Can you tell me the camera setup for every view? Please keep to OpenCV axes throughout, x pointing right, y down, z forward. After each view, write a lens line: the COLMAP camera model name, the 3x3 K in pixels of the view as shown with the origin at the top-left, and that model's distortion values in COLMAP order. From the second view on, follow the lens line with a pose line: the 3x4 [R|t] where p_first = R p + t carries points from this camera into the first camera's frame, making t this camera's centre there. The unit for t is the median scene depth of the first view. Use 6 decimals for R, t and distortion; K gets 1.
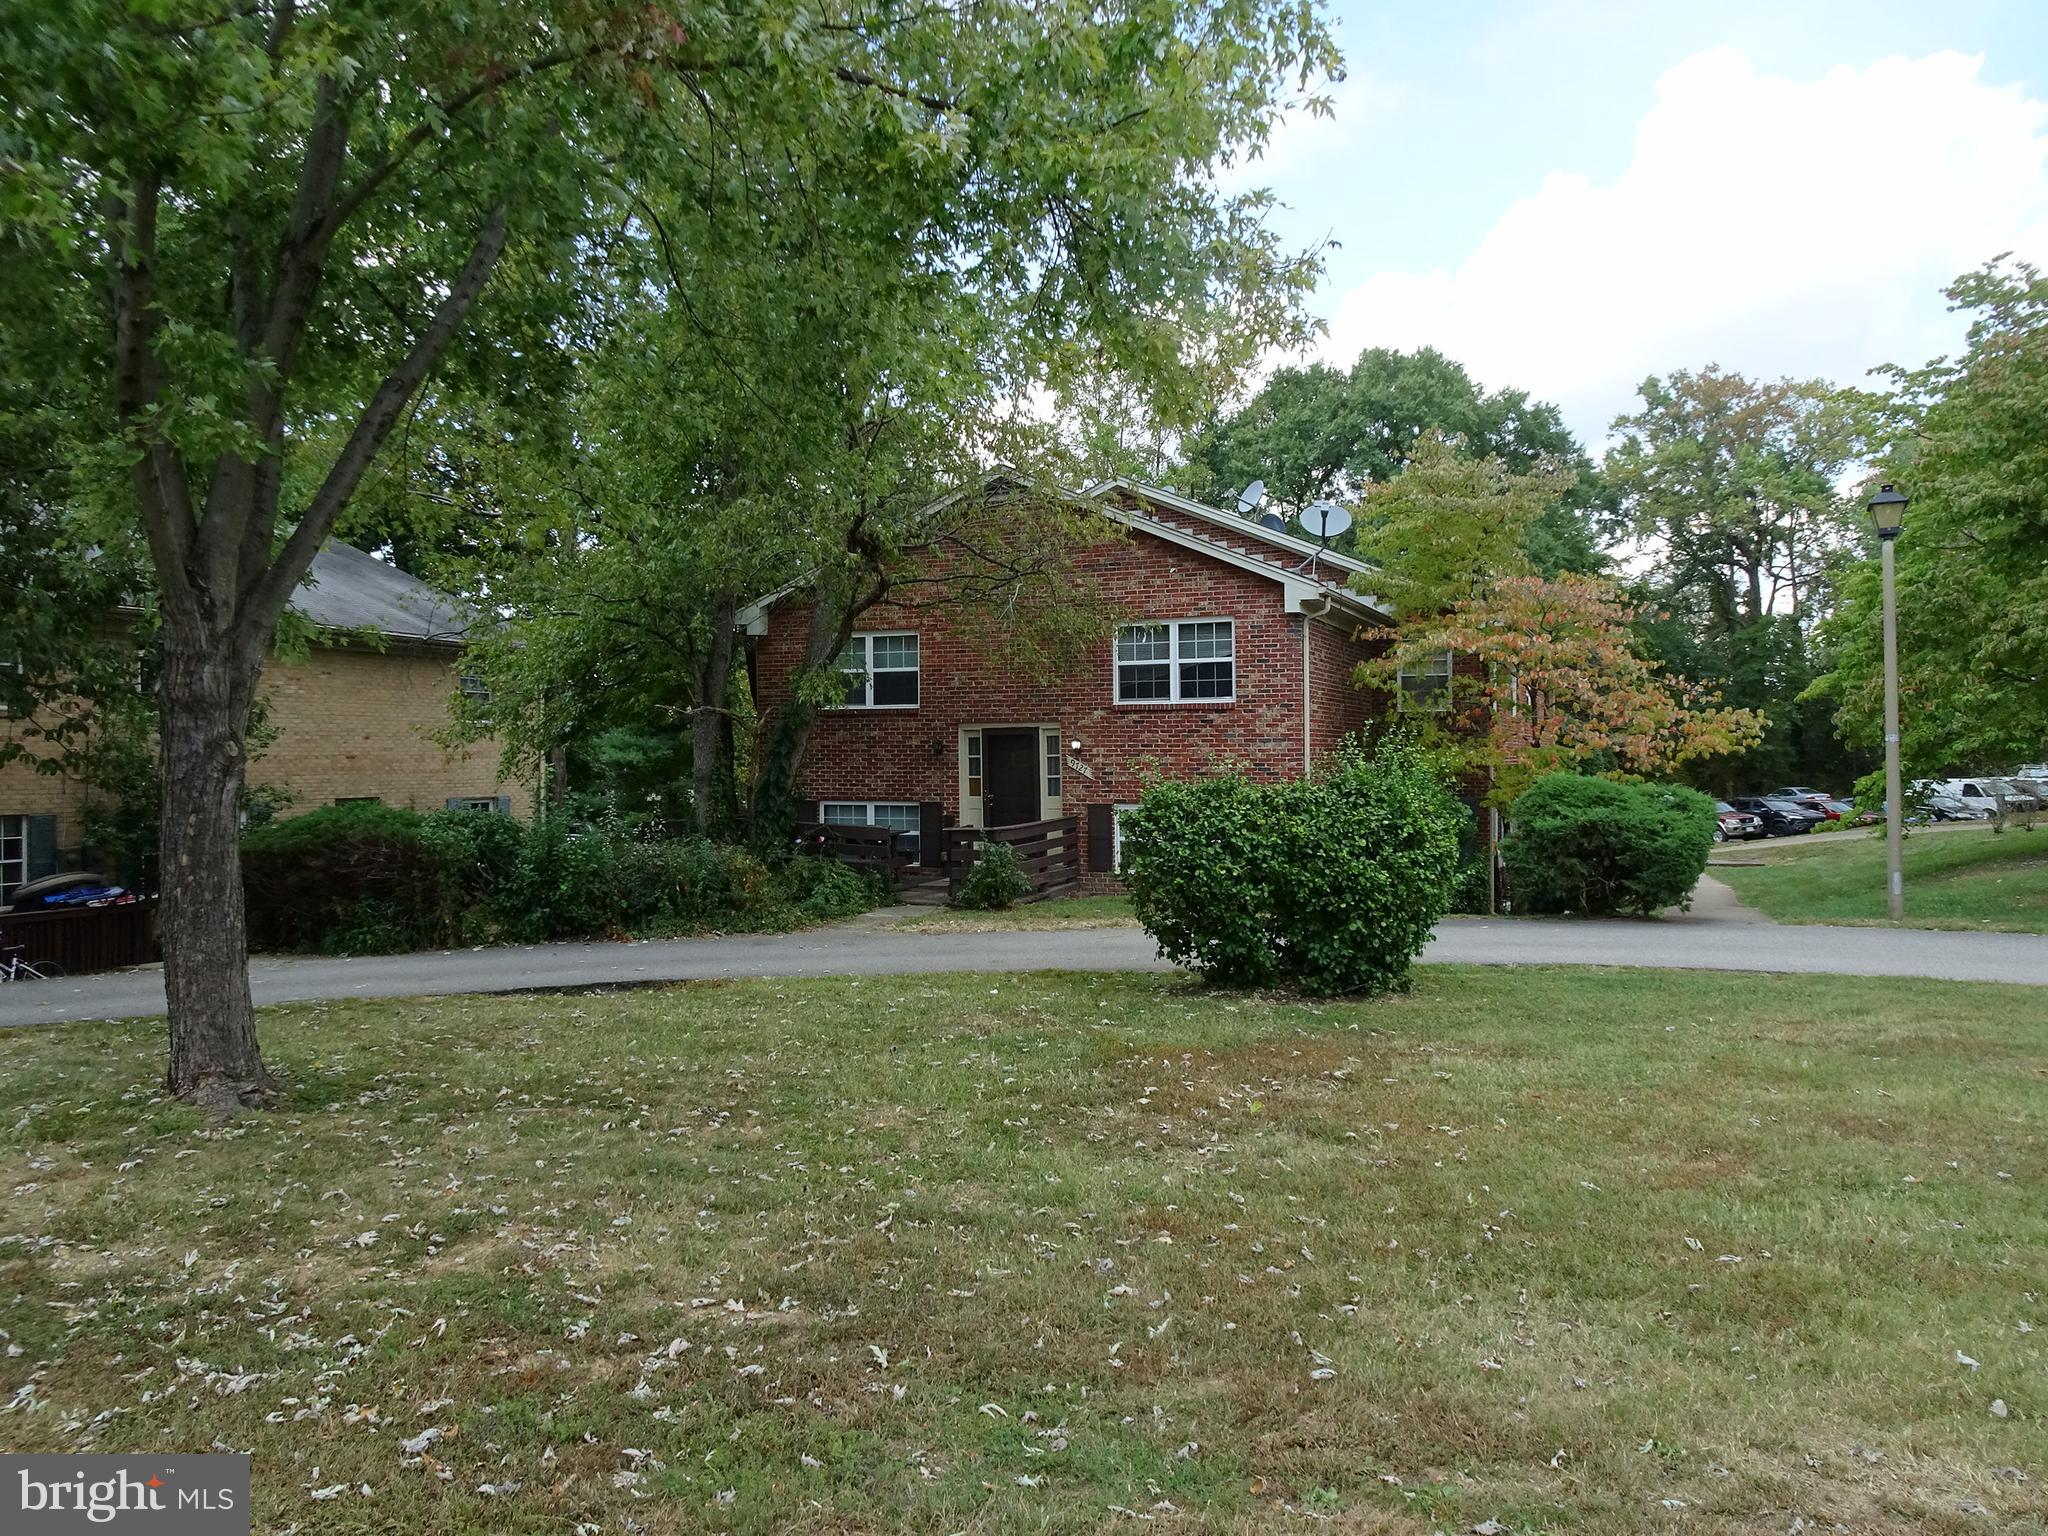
lens RADIAL K [[1449.7, 0, 1020.8], [0, 1449.7, 768.1], [0, 0, 1]] dist [-0.000029, 0.003329]
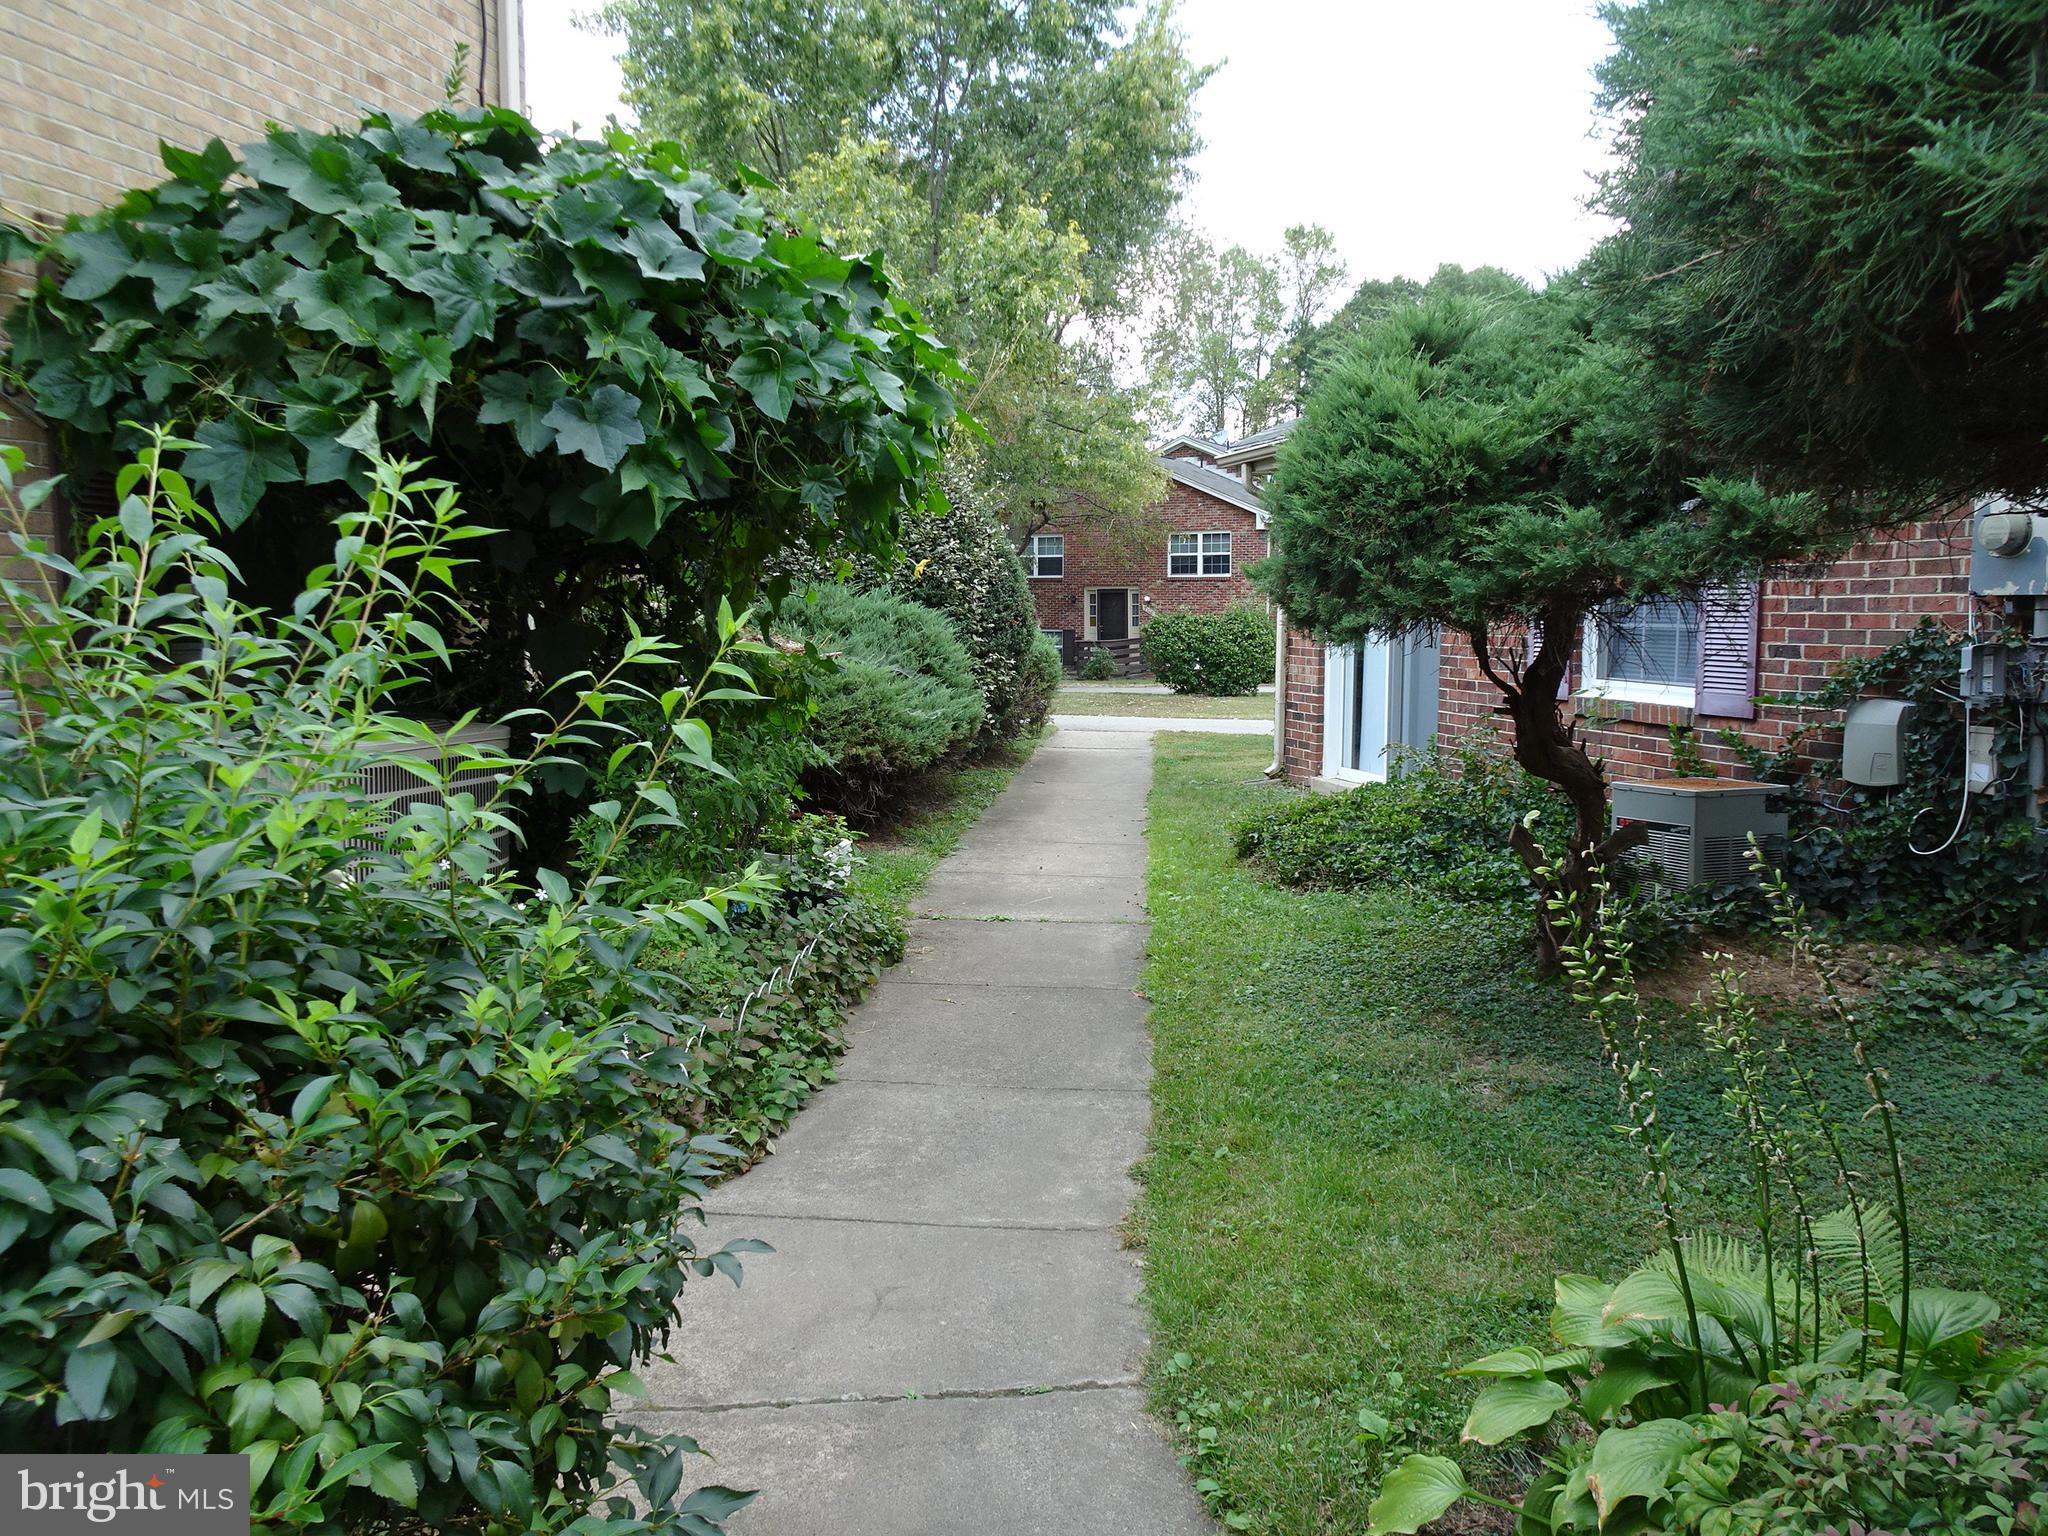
lens RADIAL K [[1449.7, 0, 1023.8], [0, 1449.7, 760.5], [0, 0, 1]] dist [-0.000029, 0.003329]
pose [[0.995510, 0.015802, -0.093333, 0.058284], [-0.006608, 0.995163, 0.098011, 0.009914], [0.094431, -0.096954, 0.990799, -0.898474]]
